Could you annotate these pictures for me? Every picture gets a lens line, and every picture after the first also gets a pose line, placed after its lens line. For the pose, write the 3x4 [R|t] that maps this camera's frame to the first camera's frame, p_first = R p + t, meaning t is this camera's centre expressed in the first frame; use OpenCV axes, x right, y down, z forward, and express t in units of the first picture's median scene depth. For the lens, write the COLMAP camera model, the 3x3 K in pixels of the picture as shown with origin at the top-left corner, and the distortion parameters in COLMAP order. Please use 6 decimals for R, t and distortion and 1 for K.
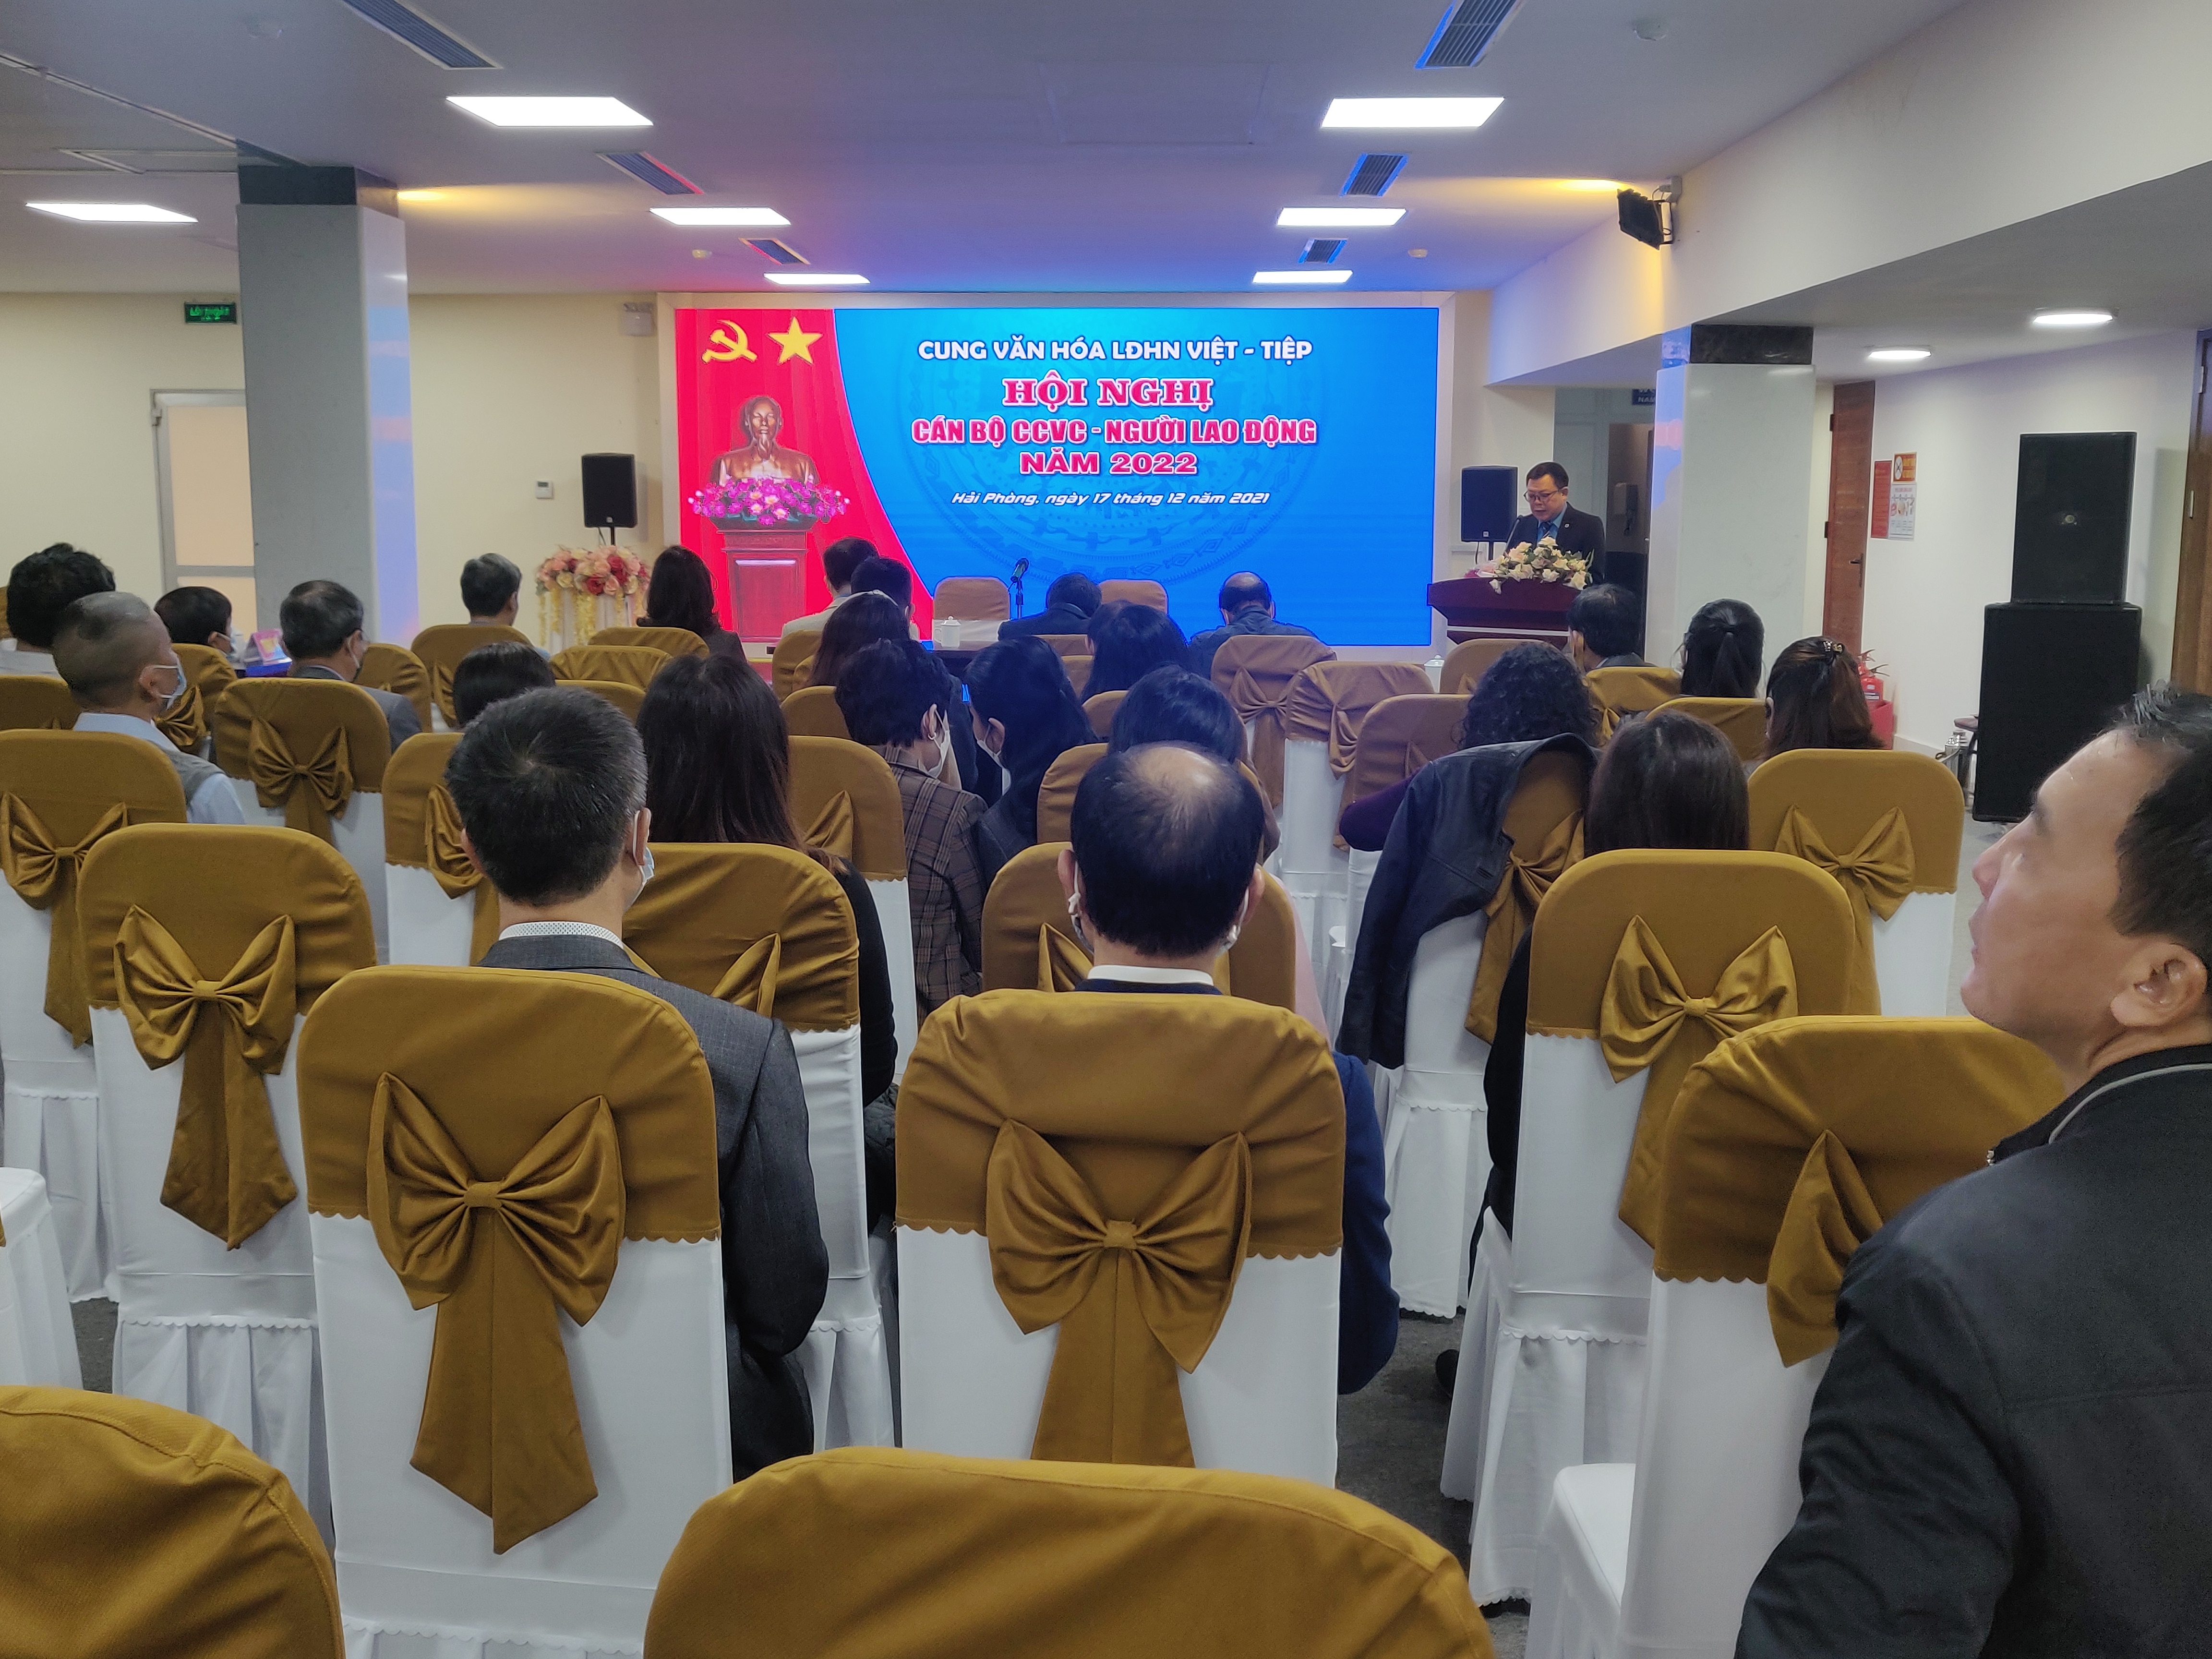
lens RADIAL K [[2311.5, 0, 1109.8], [0, 2311.5, 847.3], [0, 0, 1]] dist [0.027275, -0.014793]
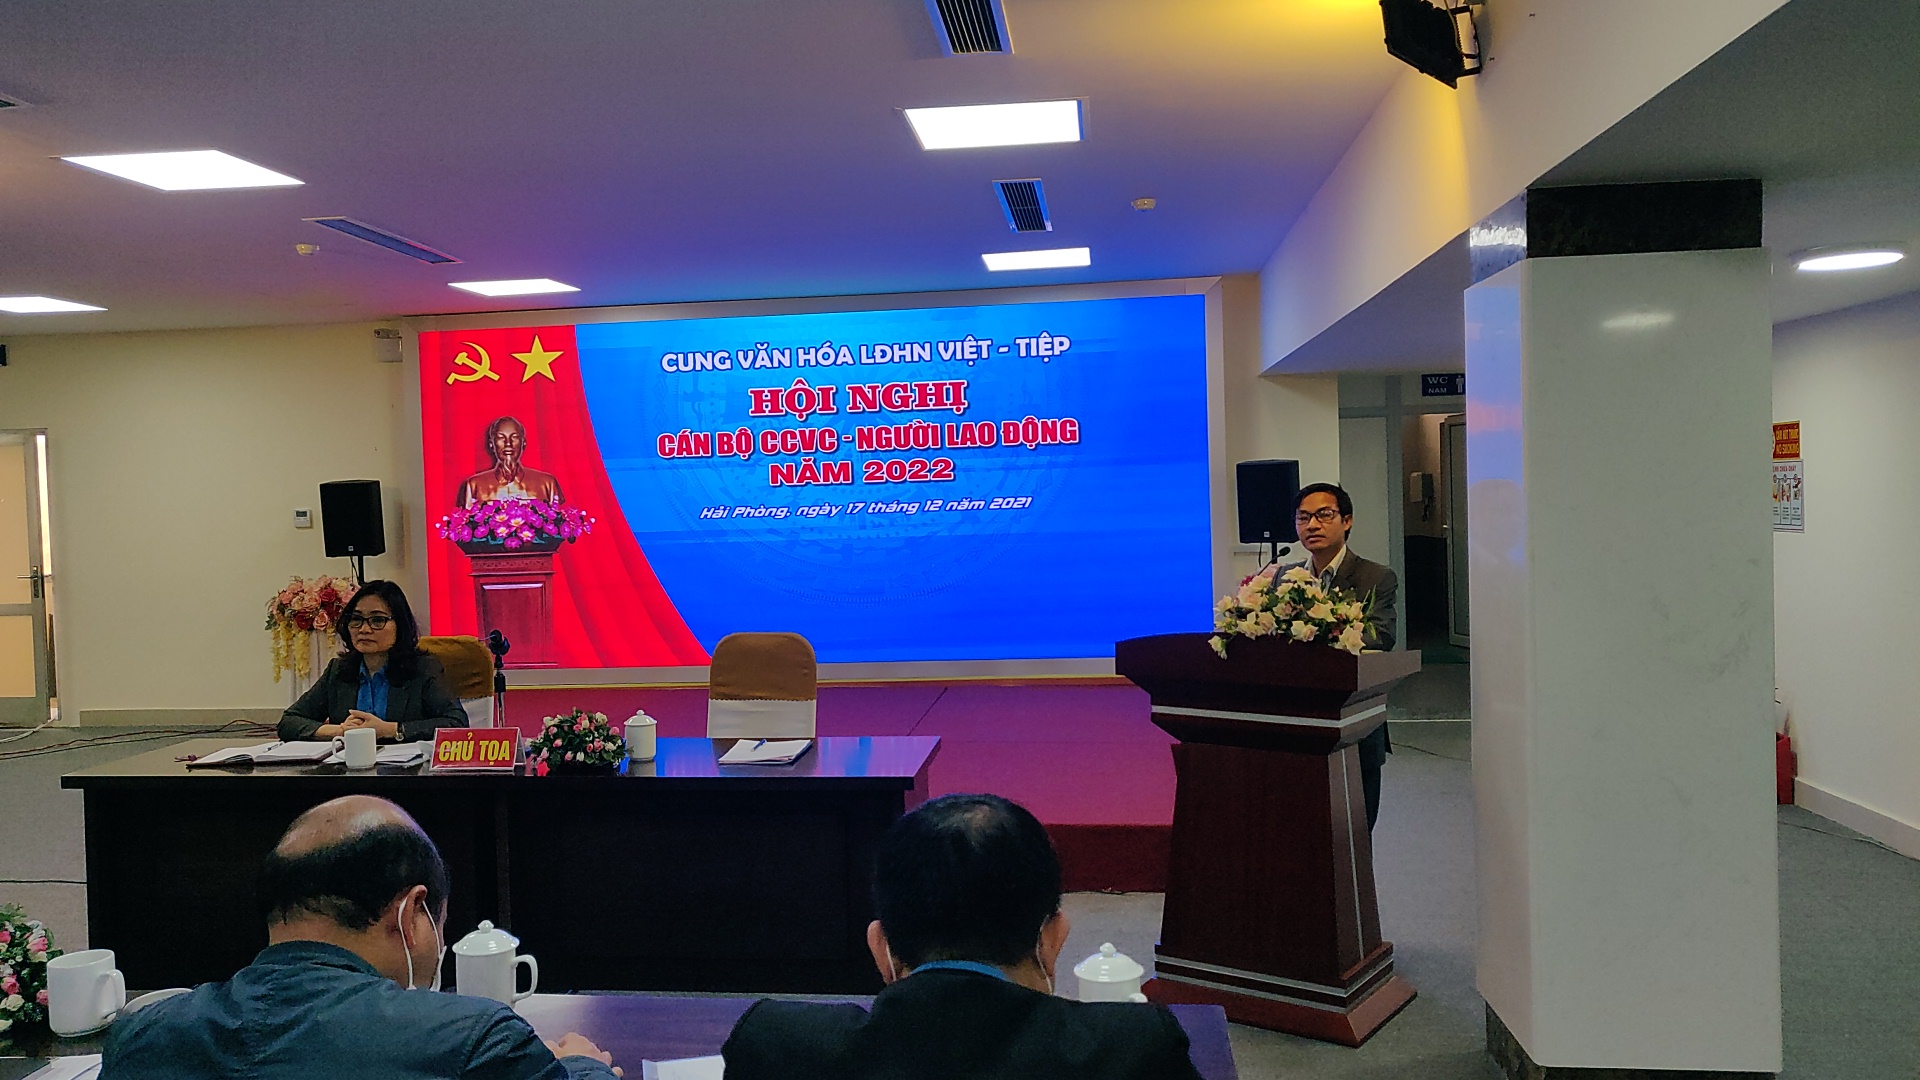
lens RADIAL K [[1476.4, 0, 960.0], [0, 1476.4, 540.0], [0, 0, 1]] dist [0.007009, -0.005851]
pose [[0.995862, -0.032317, -0.084937, 0.090645], [0.022012, 0.992582, -0.119570, -0.065344], [0.088171, 0.117205, 0.989186, 0.410426]]
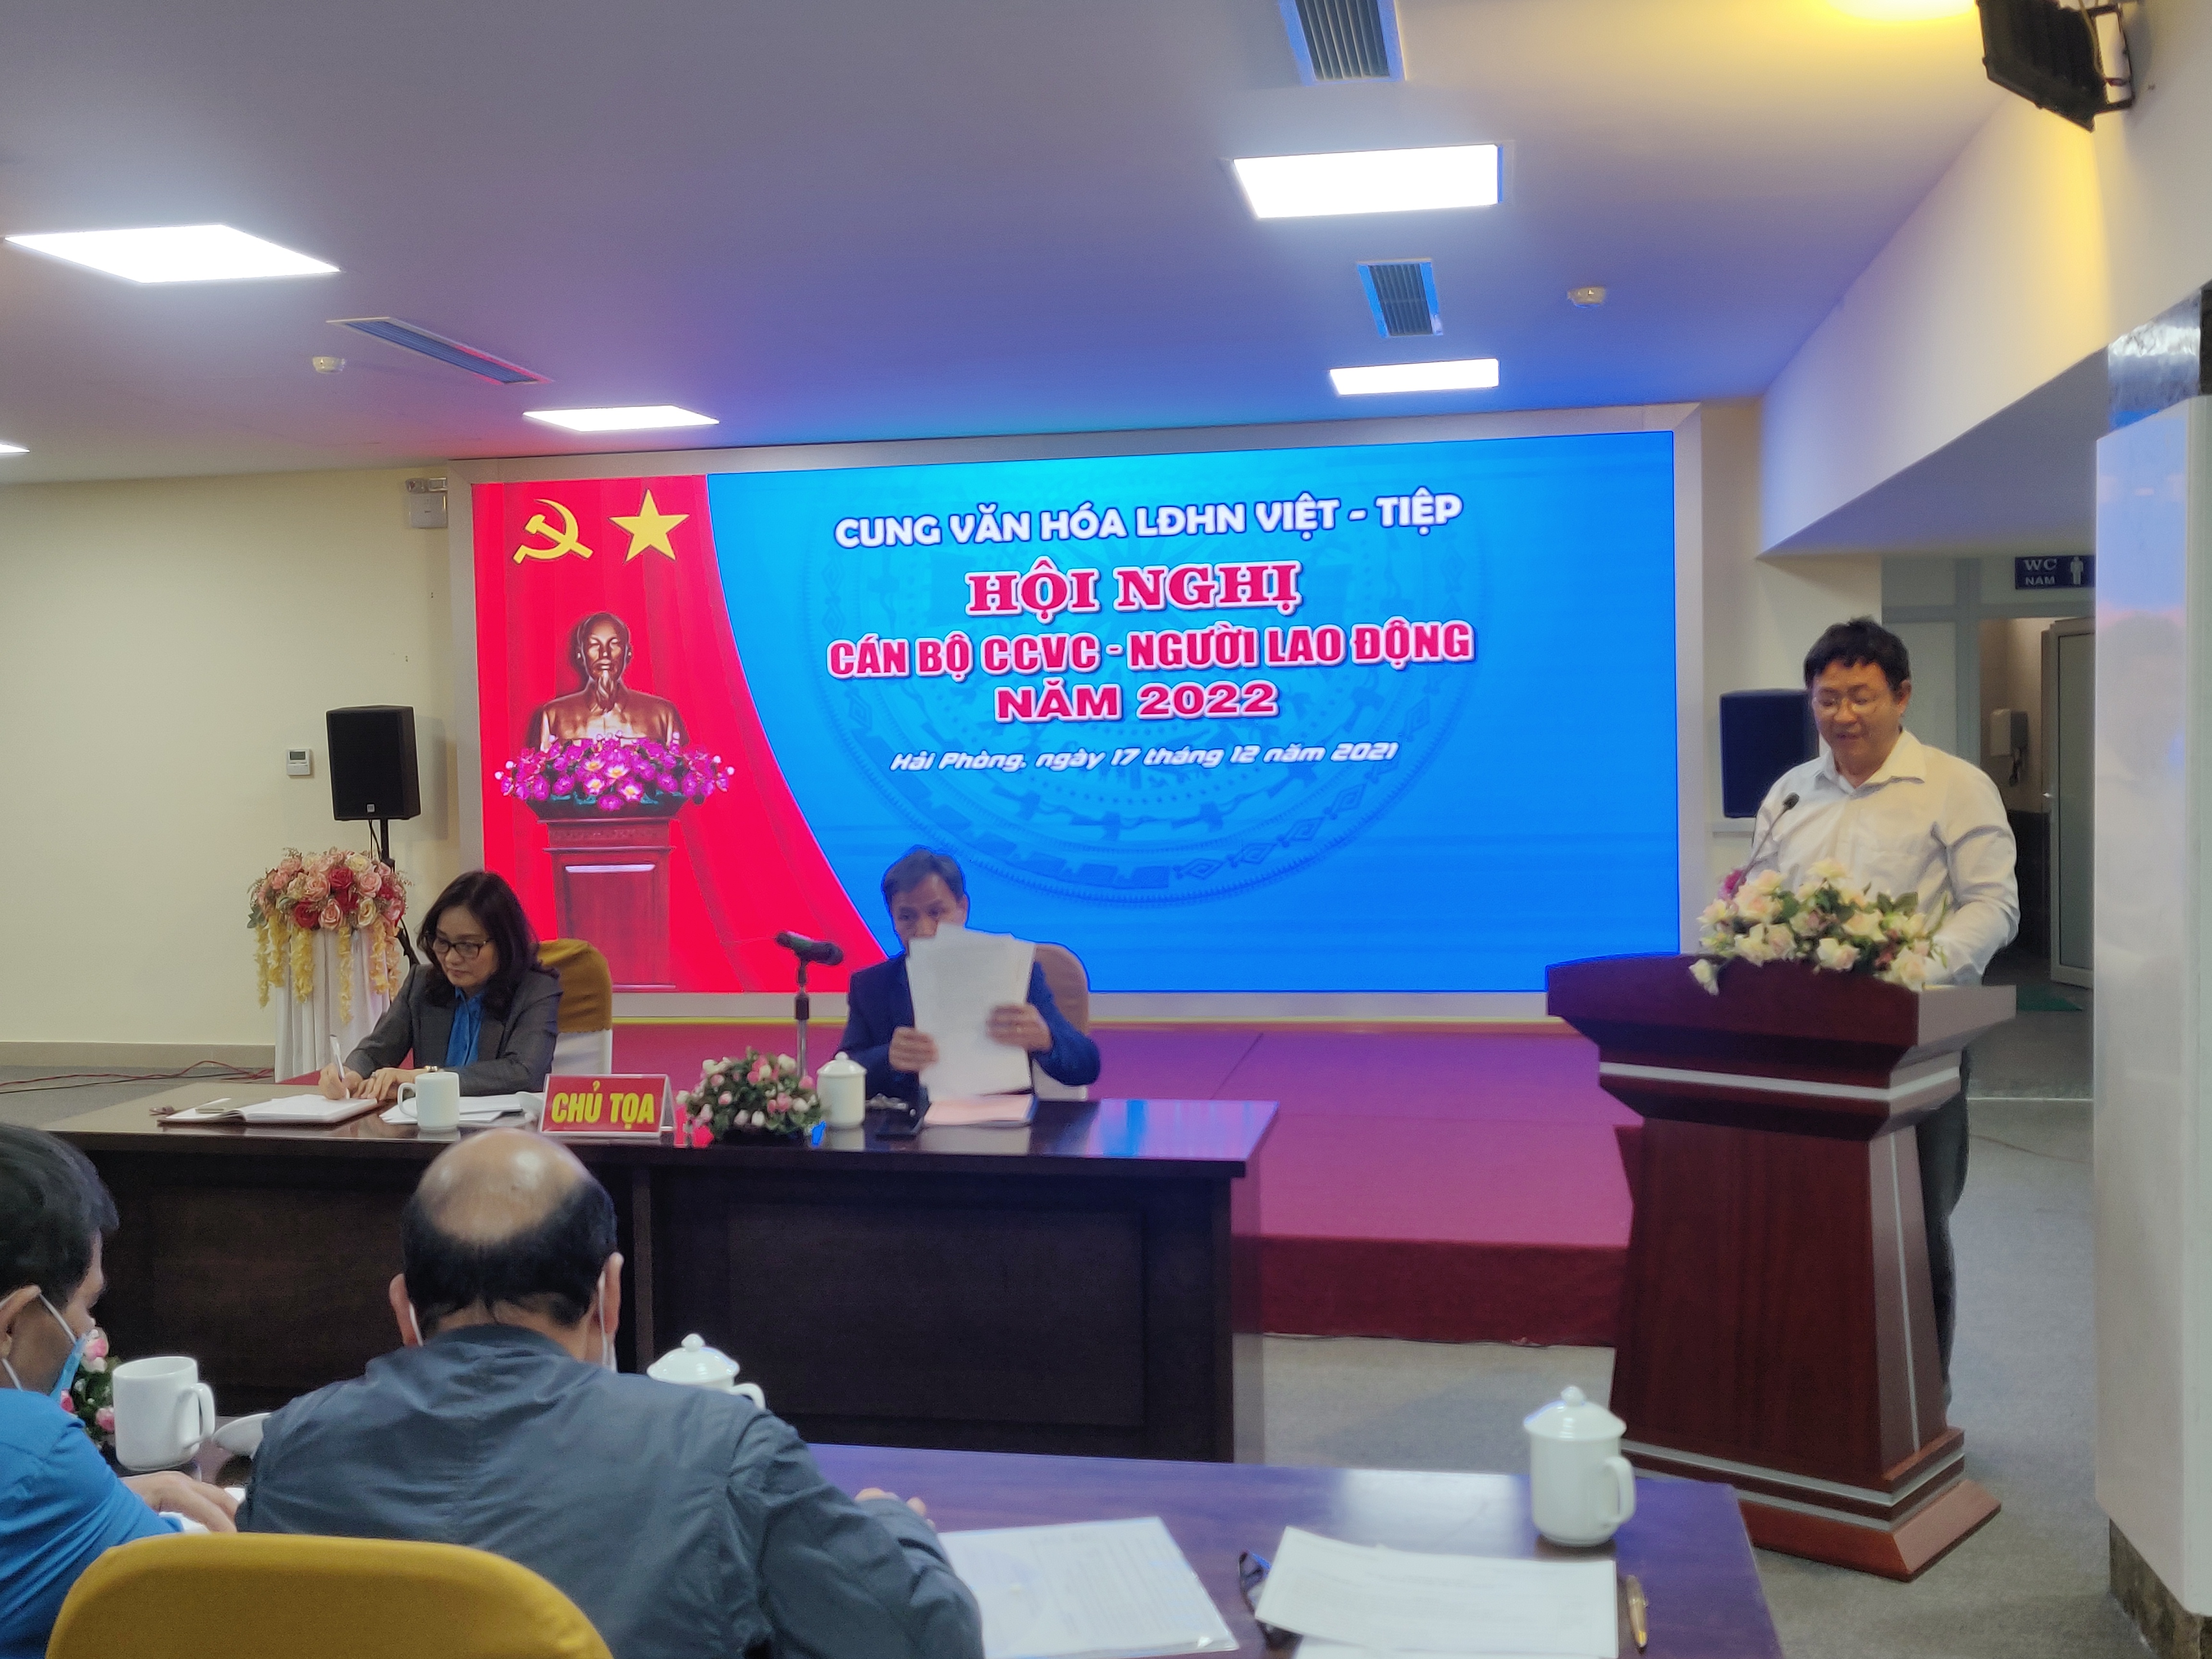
lens RADIAL K [[2311.5, 0, 1109.8], [0, 2311.5, 847.3], [0, 0, 1]] dist [0.027275, -0.014793]
pose [[0.988693, -0.016865, -0.149005, 0.084856], [0.001630, 0.994806, -0.101775, -0.064196], [0.149948, 0.100382, 0.983585, 0.394380]]
